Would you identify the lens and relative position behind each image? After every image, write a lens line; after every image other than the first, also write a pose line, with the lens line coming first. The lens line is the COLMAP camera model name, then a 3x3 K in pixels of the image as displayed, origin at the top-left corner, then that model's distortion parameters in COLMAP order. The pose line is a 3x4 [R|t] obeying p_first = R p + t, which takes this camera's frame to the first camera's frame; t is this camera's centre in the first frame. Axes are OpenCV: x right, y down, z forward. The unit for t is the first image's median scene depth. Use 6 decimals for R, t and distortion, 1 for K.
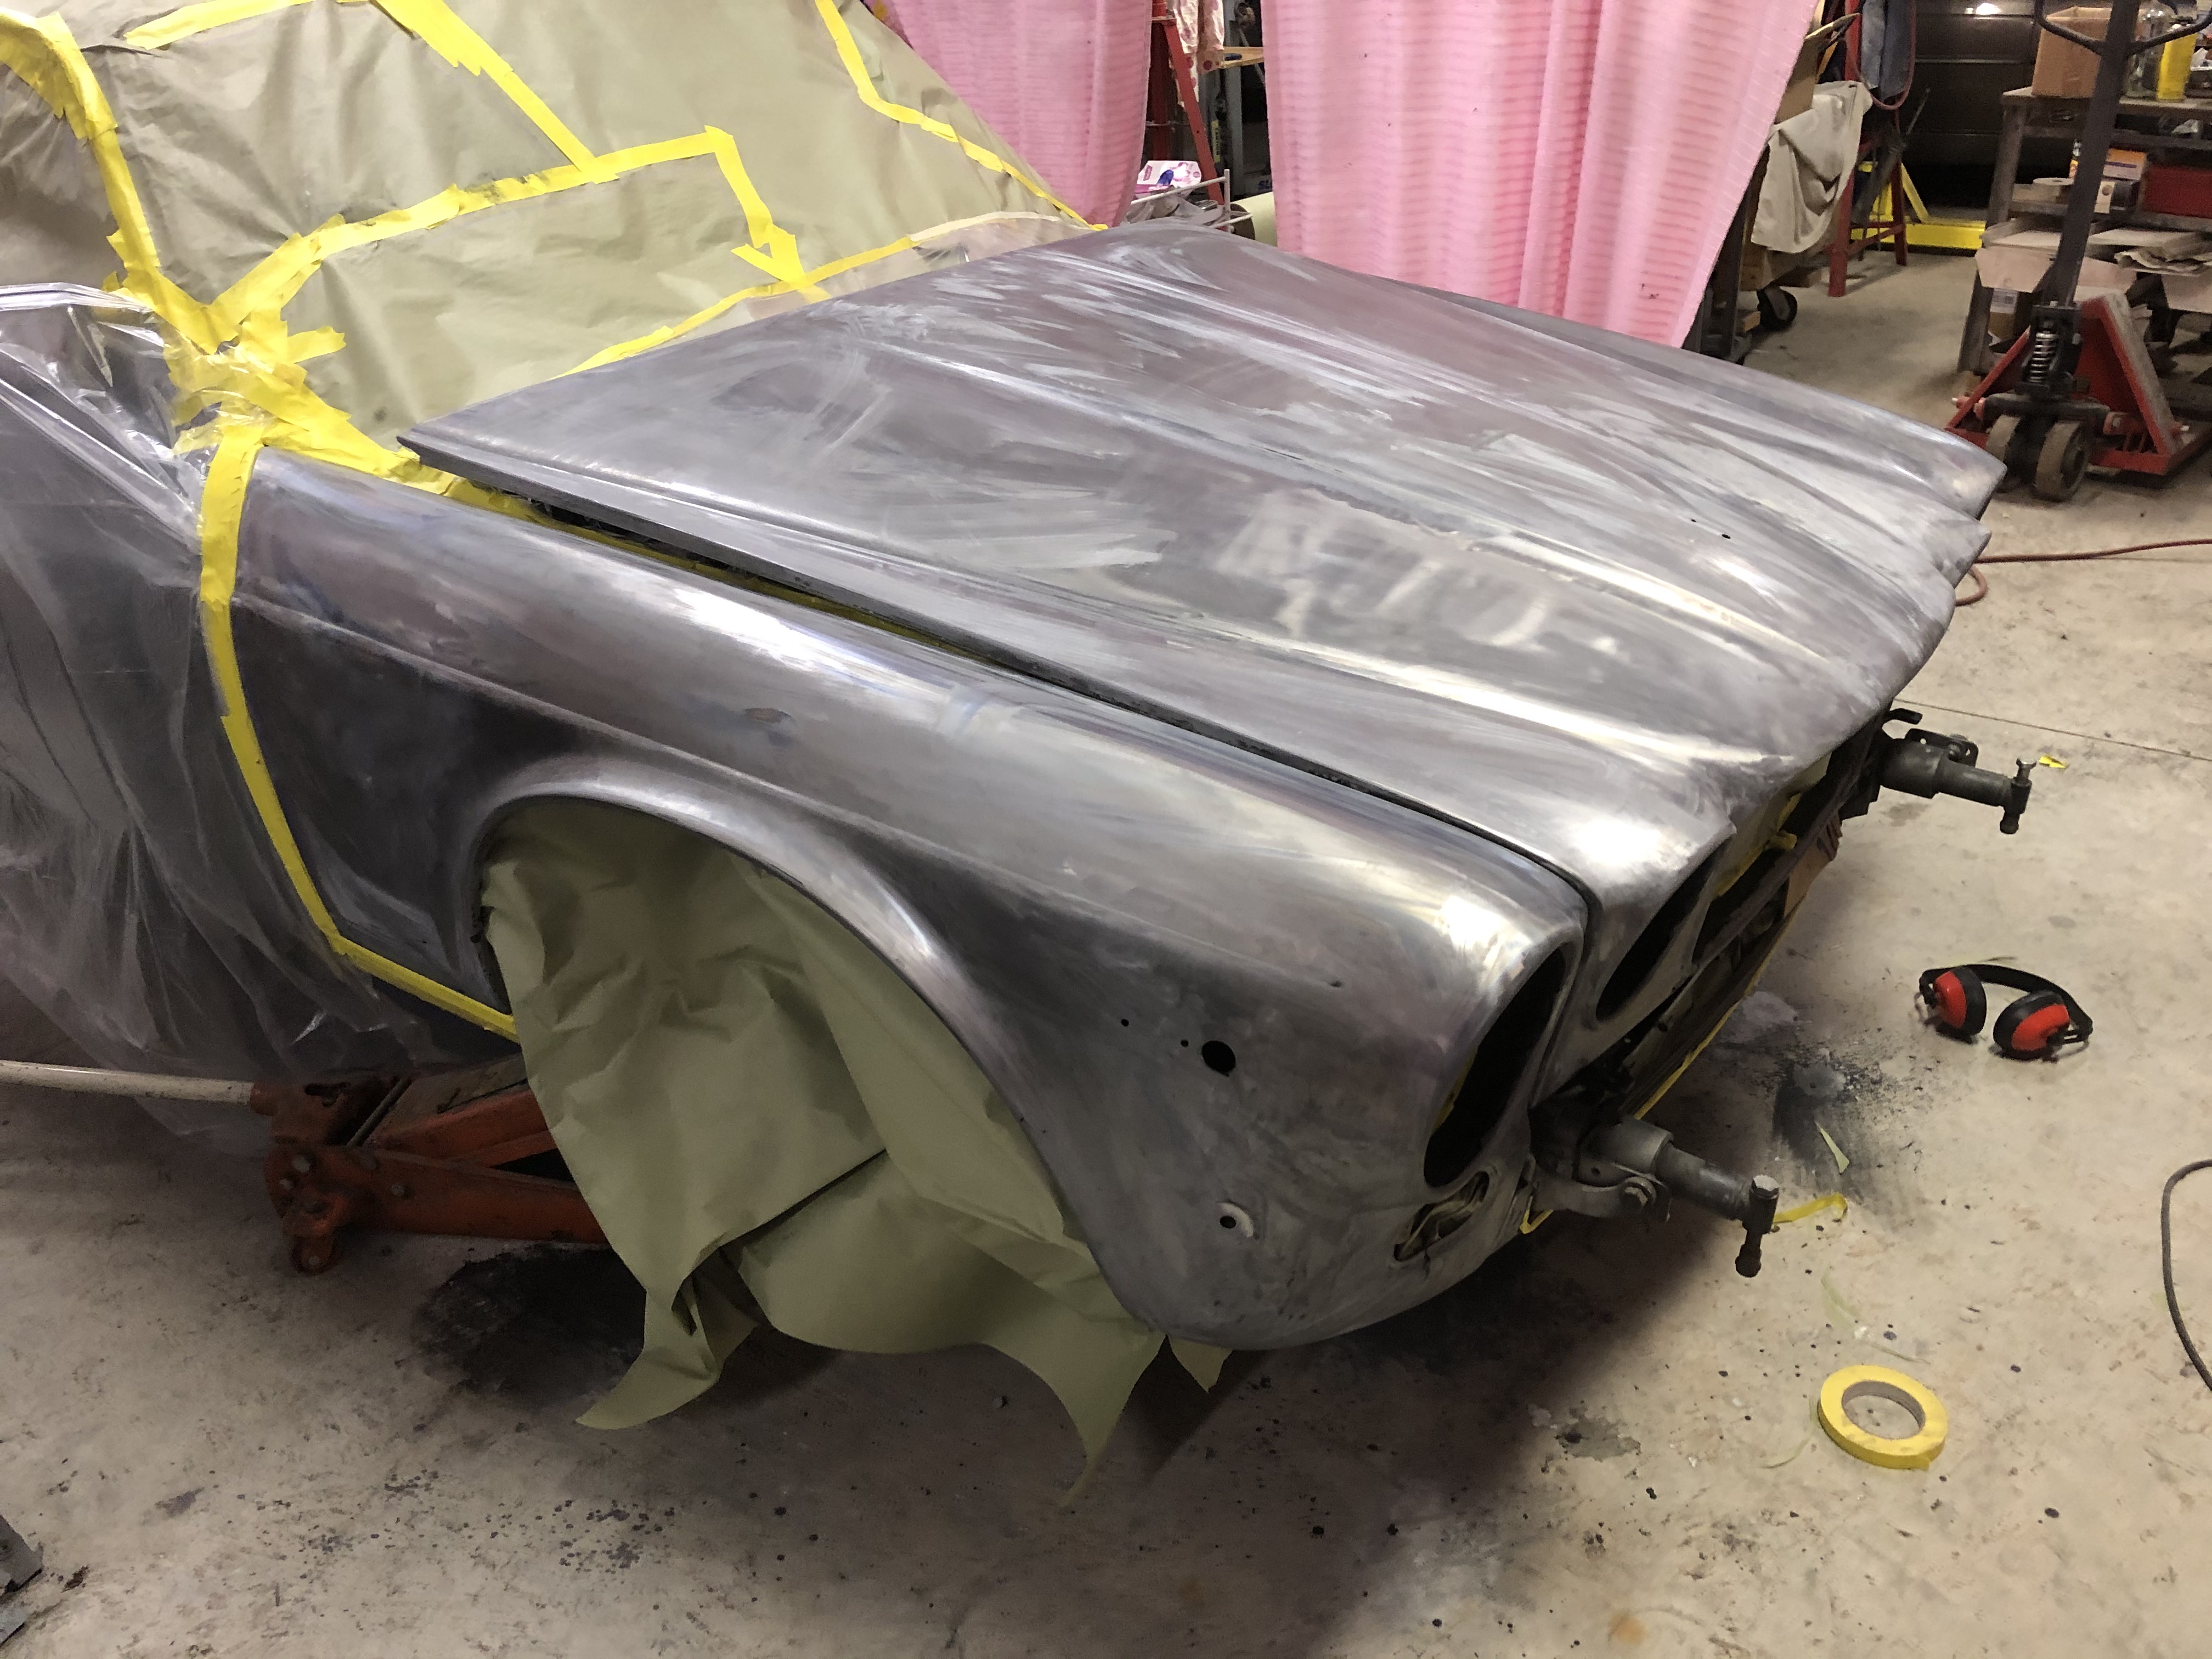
lens RADIAL K [[1788.0, 0, 1101.3], [0, 1788.0, 816.9], [0, 0, 1]] dist [0.026558, -0.019188]
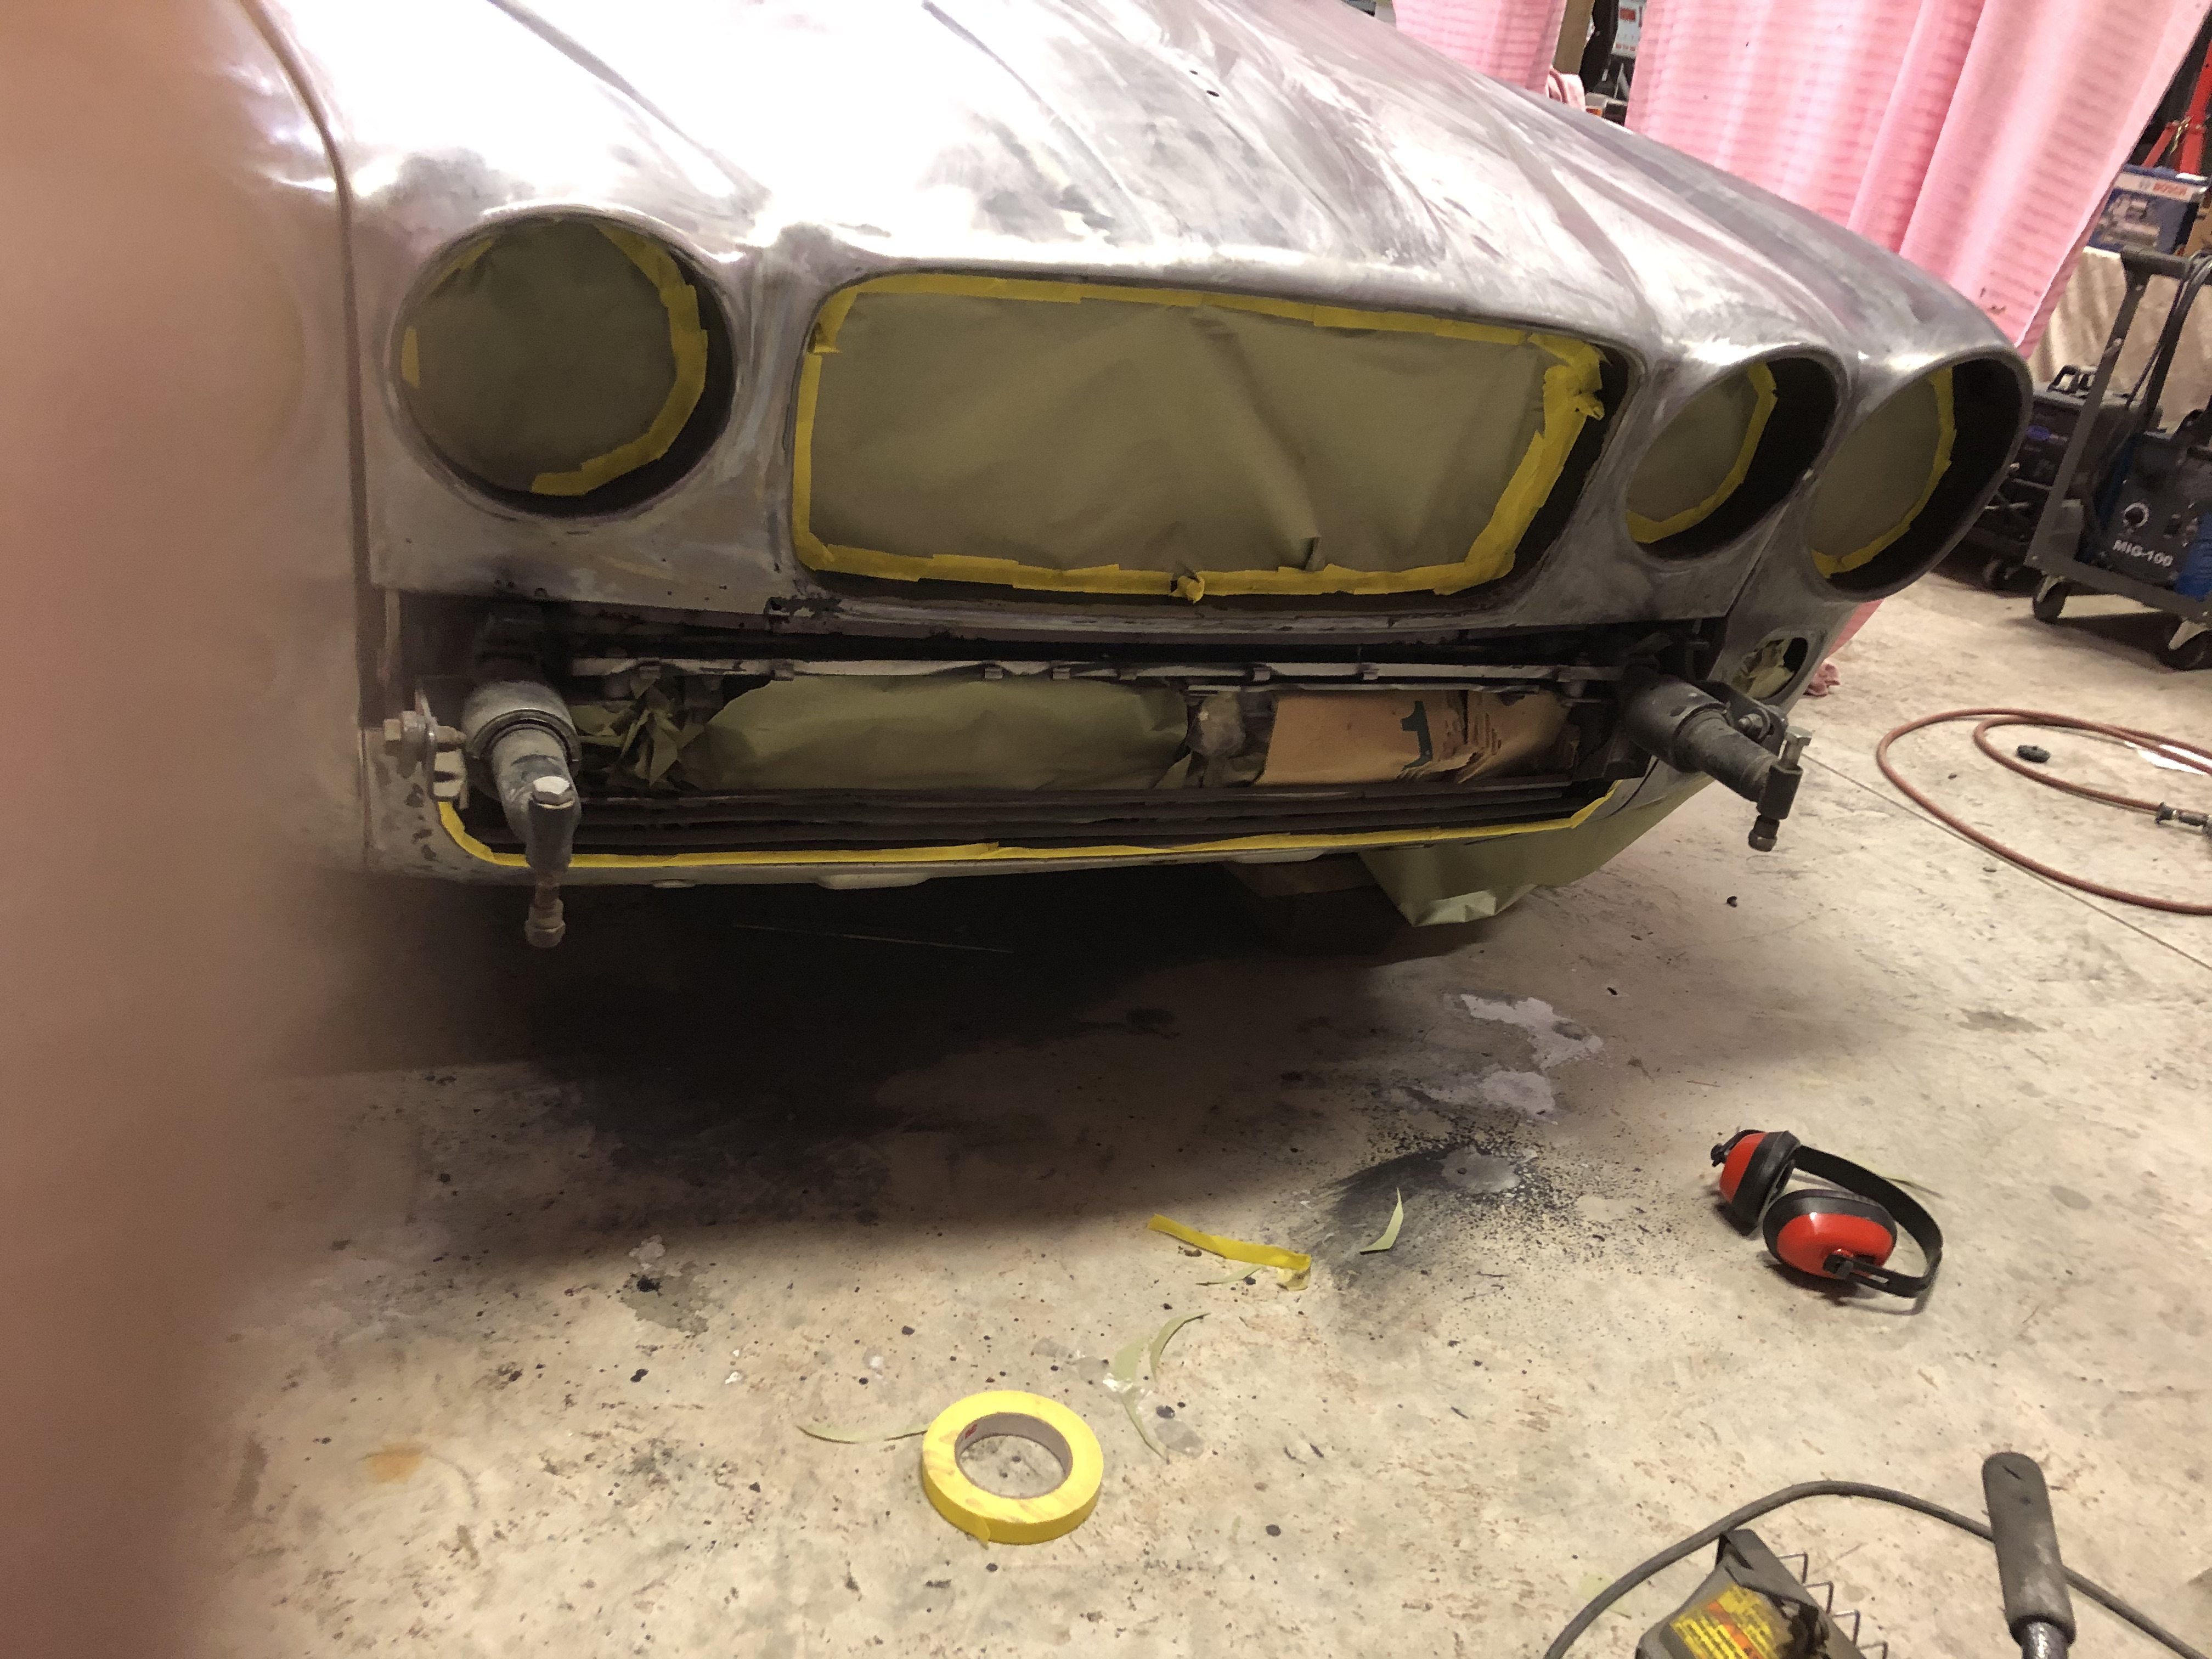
lens RADIAL K [[1788.0, 0, 1092.5], [0, 1788.0, 830.4], [0, 0, 1]] dist [0.026558, -0.019188]
pose [[0.851696, 0.359771, -0.381023, 0.589285], [-0.393491, 0.919255, -0.011583, 0.112091], [0.346090, 0.159795, 0.924493, 0.353674]]
